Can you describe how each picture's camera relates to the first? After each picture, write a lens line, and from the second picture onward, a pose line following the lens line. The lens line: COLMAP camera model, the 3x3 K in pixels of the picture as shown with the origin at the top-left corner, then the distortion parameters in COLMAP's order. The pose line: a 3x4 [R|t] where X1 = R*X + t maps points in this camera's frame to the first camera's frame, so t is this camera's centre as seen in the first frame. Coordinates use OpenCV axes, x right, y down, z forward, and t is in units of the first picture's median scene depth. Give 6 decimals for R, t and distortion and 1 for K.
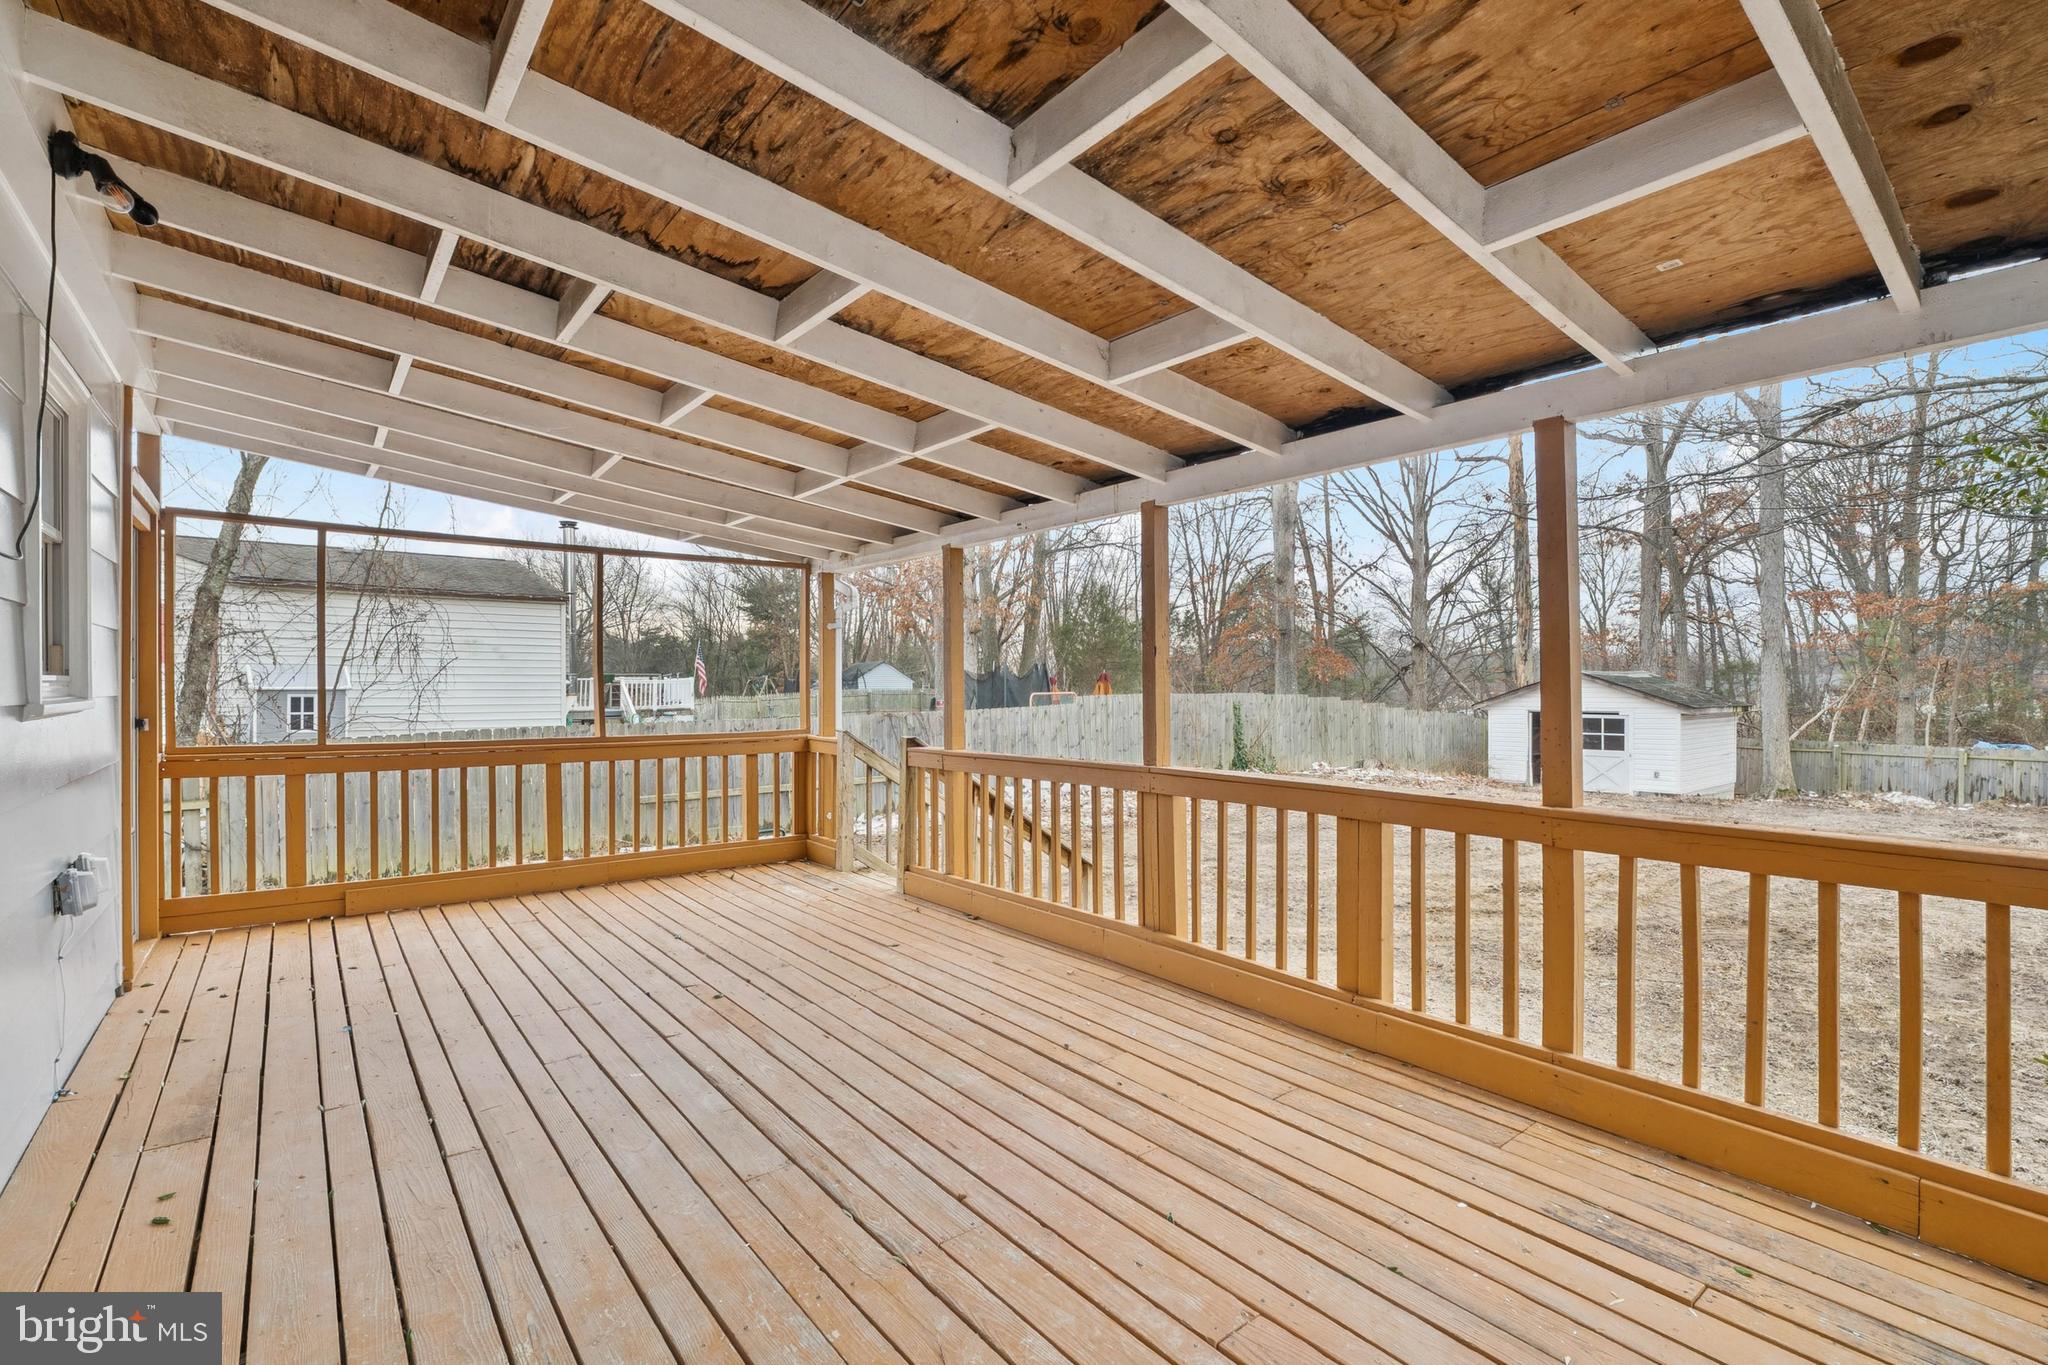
lens RADIAL K [[925.7, 0, 1027.6], [0, 925.7, 685.6], [0, 0, 1]] dist [-0.001144, 0.000130]
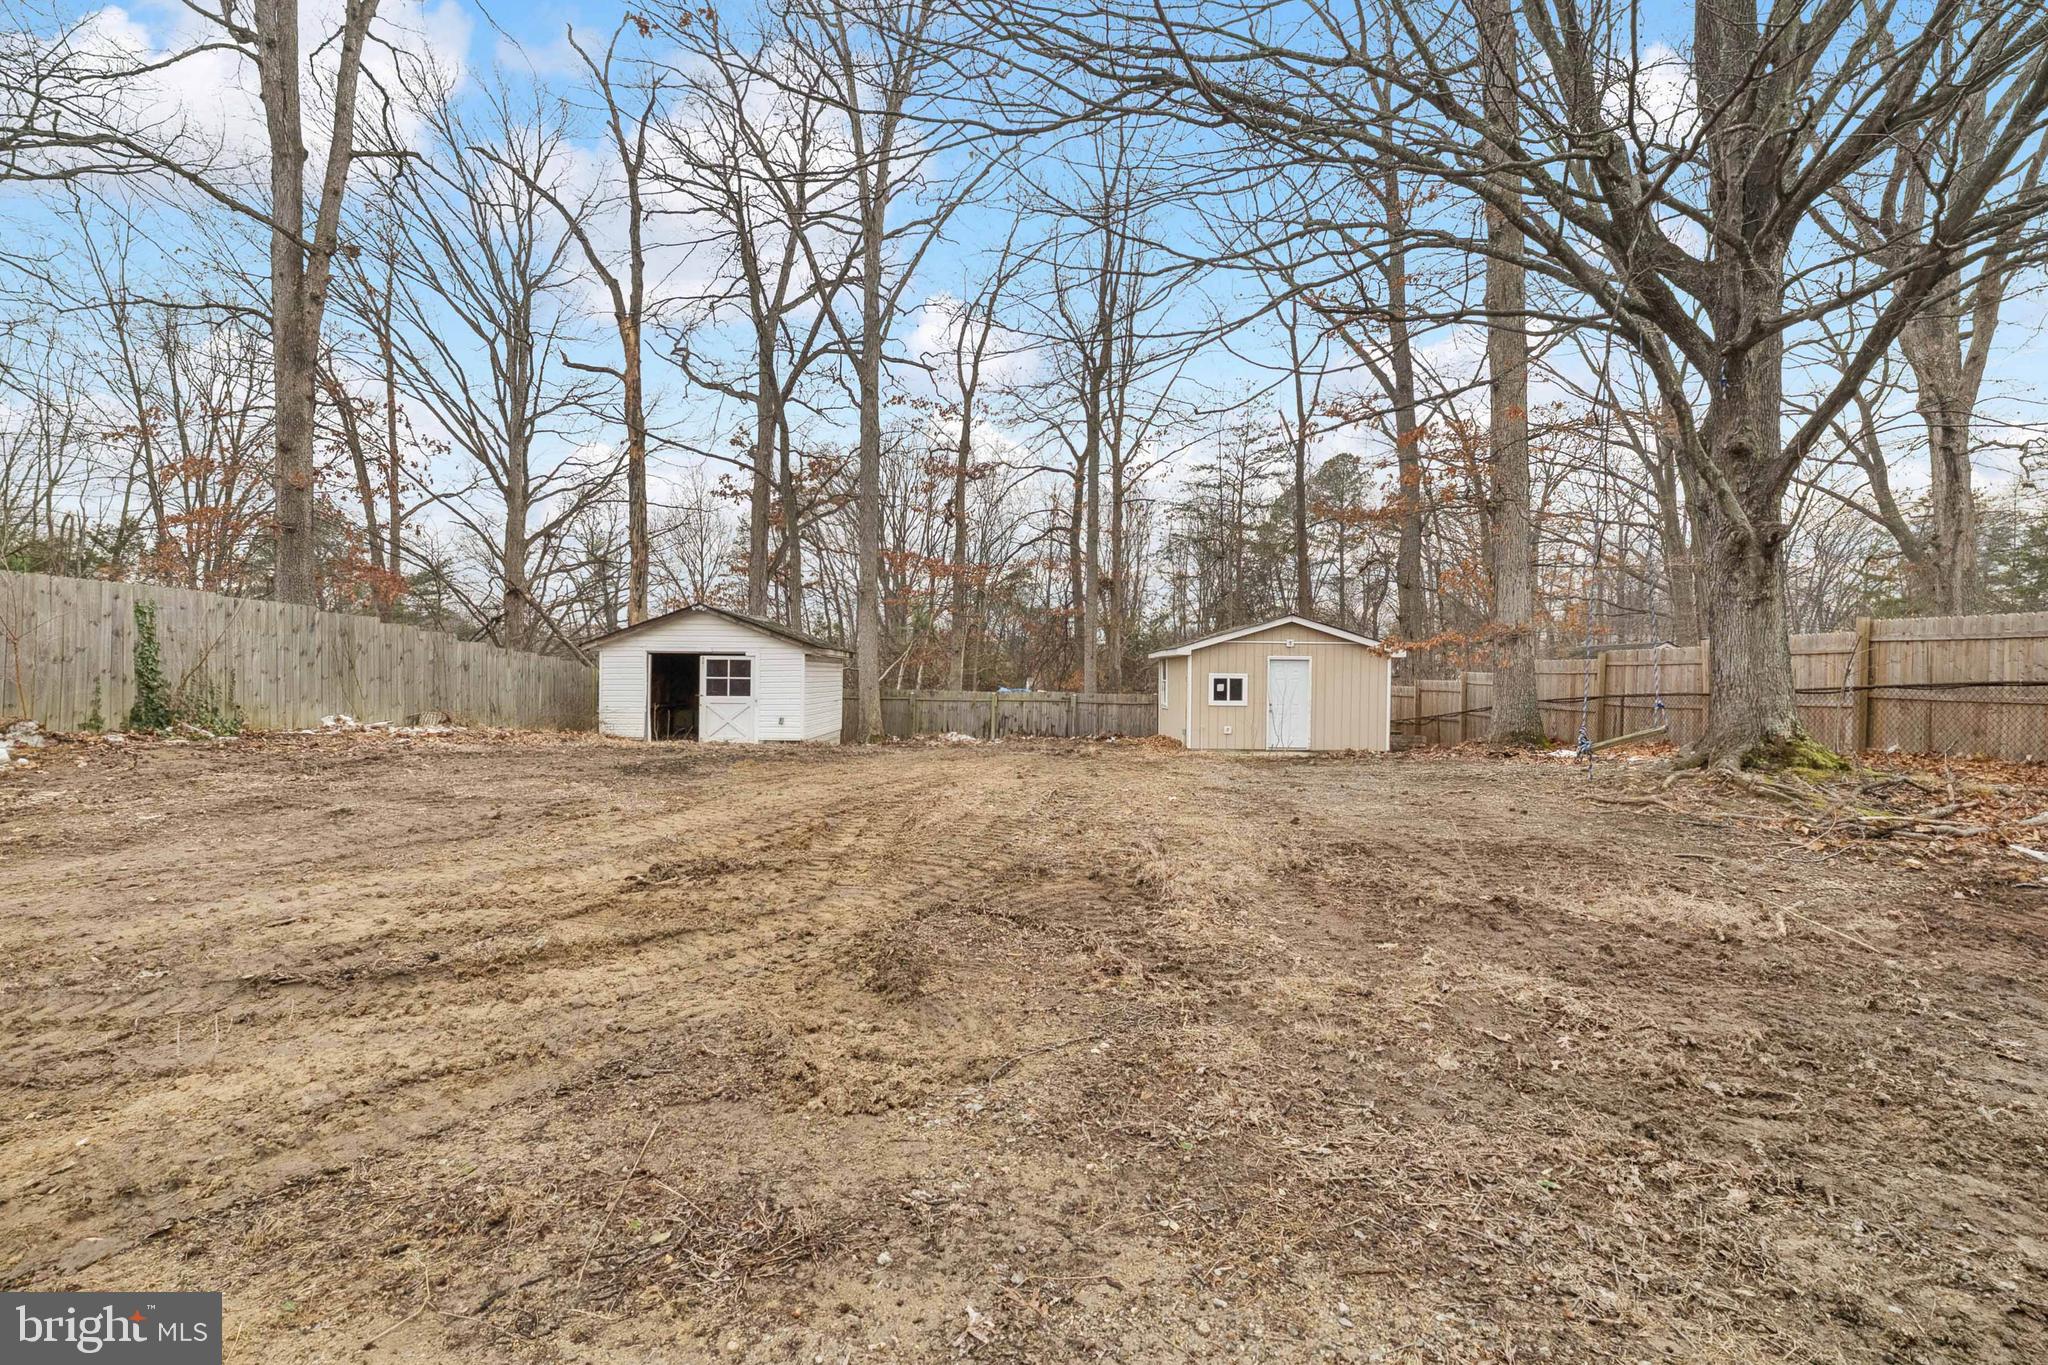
lens RADIAL K [[925.7, 0, 1026.7], [0, 925.7, 680.0], [0, 0, 1]] dist [-0.001144, 0.000130]
pose [[0.619925, 0.006483, 0.784634, 0.056767], [-0.016061, 0.999861, 0.004428, 0.024333], [-0.784497, -0.015347, 0.619943, 0.122909]]
